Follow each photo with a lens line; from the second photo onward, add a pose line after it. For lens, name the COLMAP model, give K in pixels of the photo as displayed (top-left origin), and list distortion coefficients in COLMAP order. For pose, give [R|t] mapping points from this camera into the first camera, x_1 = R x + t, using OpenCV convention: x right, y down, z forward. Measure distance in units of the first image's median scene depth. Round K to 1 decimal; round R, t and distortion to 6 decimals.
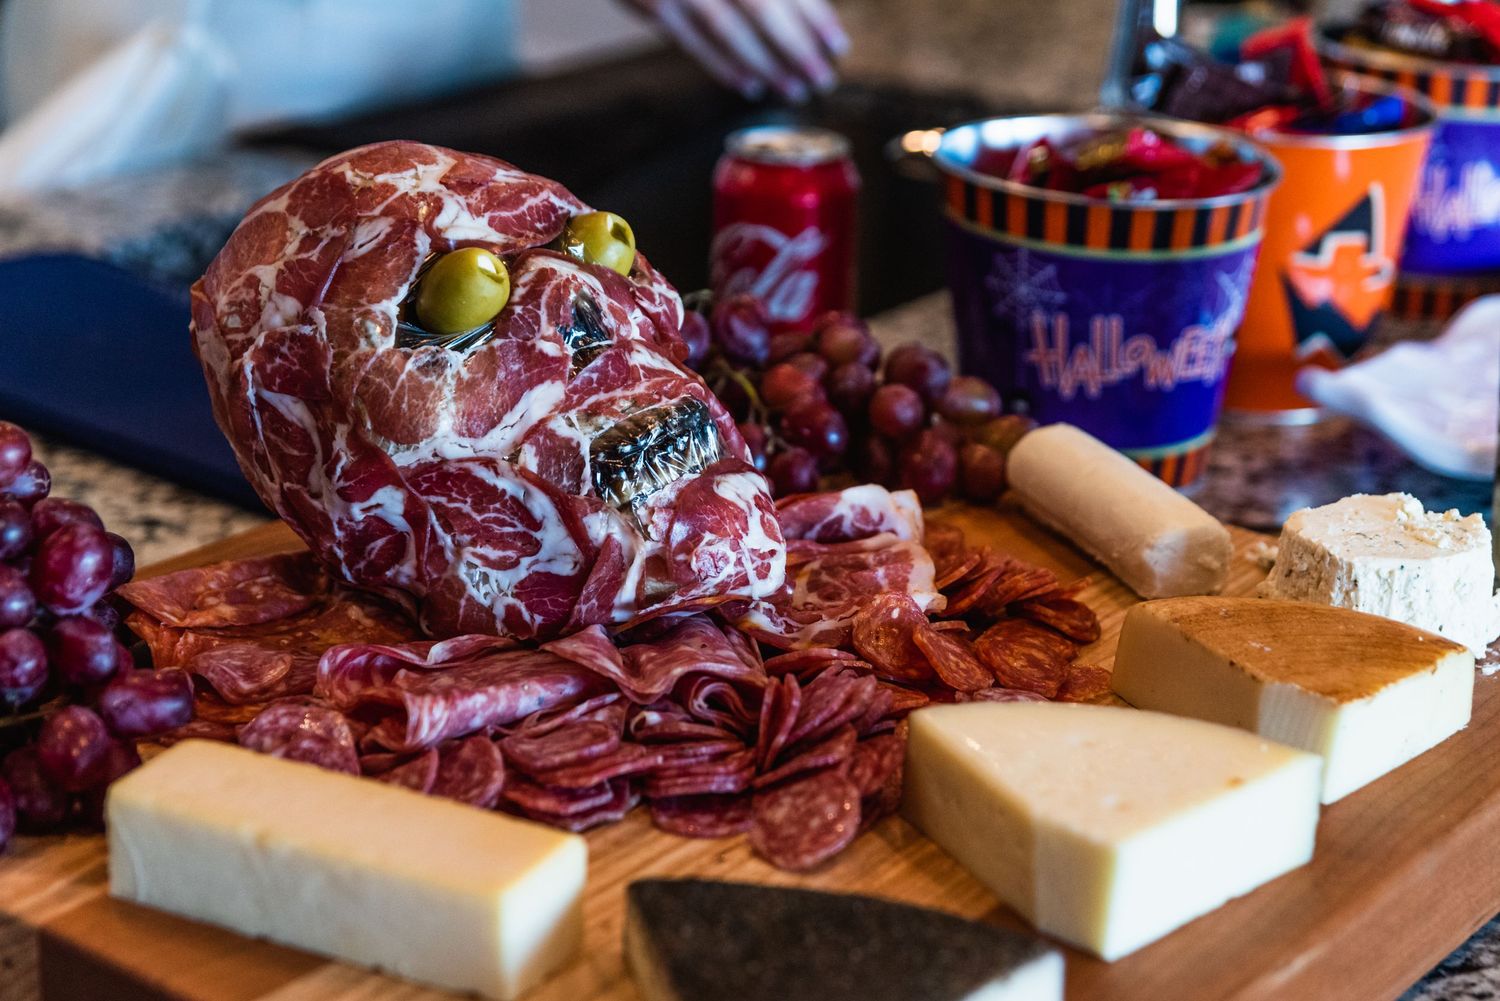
lens RADIAL K [[2944.9, 0, 750.0], [0, 2944.9, 507.3], [0, 0, 1]] dist [0.051736, 0.000000]
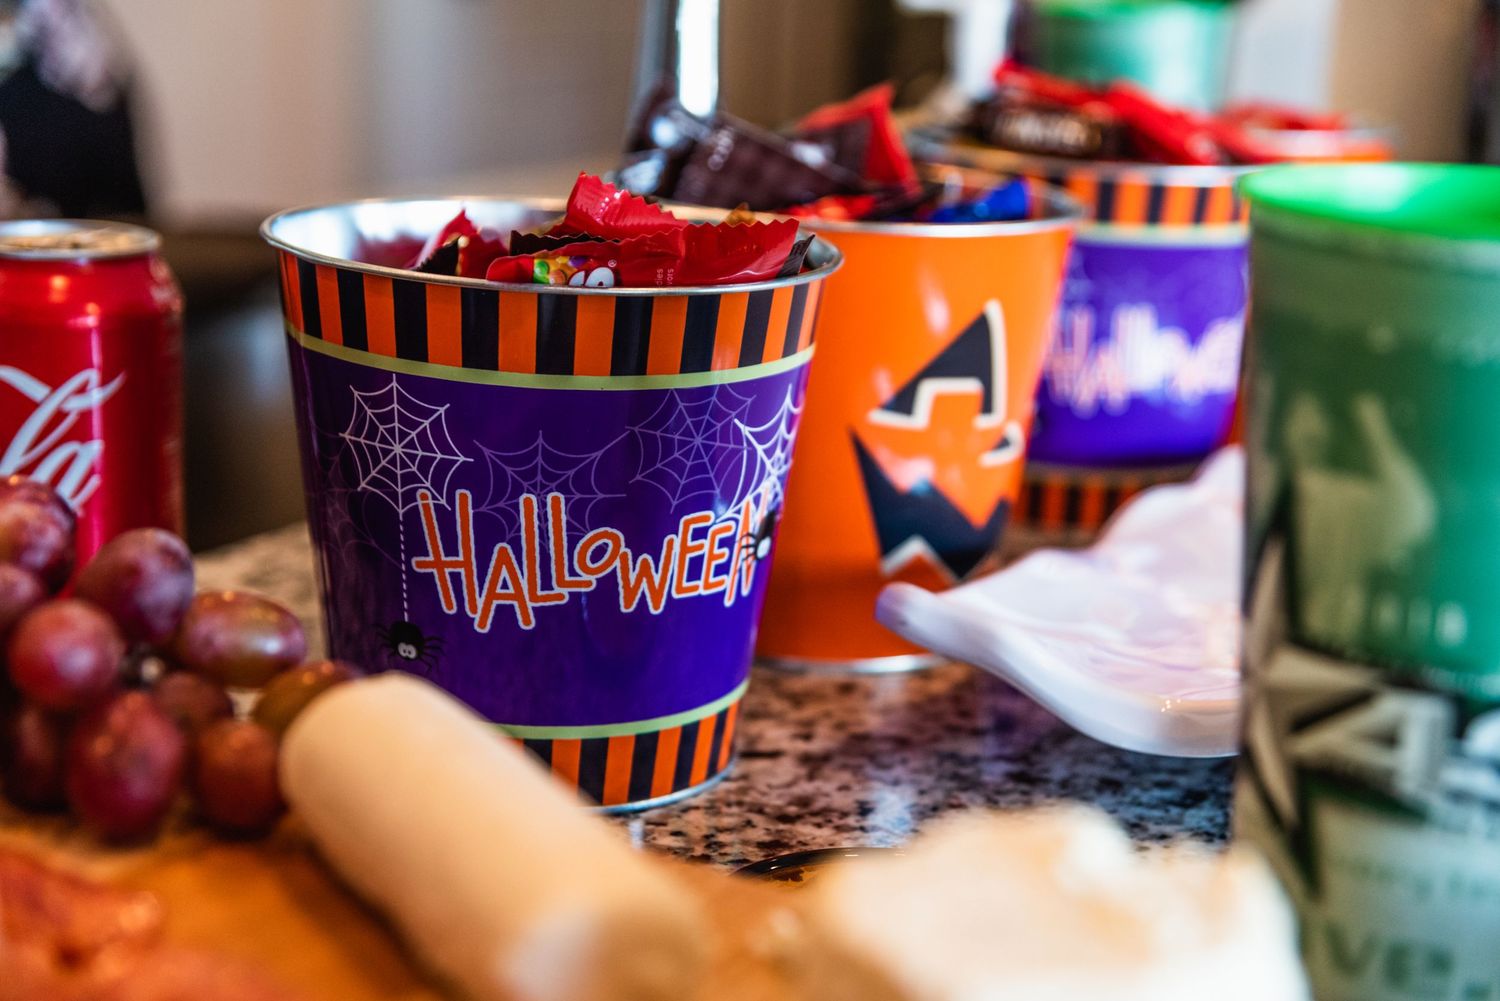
lens RADIAL K [[2944.9, 0, 747.4], [0, 2944.9, 498.6], [0, 0, 1]] dist [0.051736, 0.000000]
pose [[0.992322, -0.009911, 0.123282, 0.086607], [0.021463, 0.995460, -0.092730, -0.008906], [-0.121803, 0.094665, 0.988030, 0.412131]]
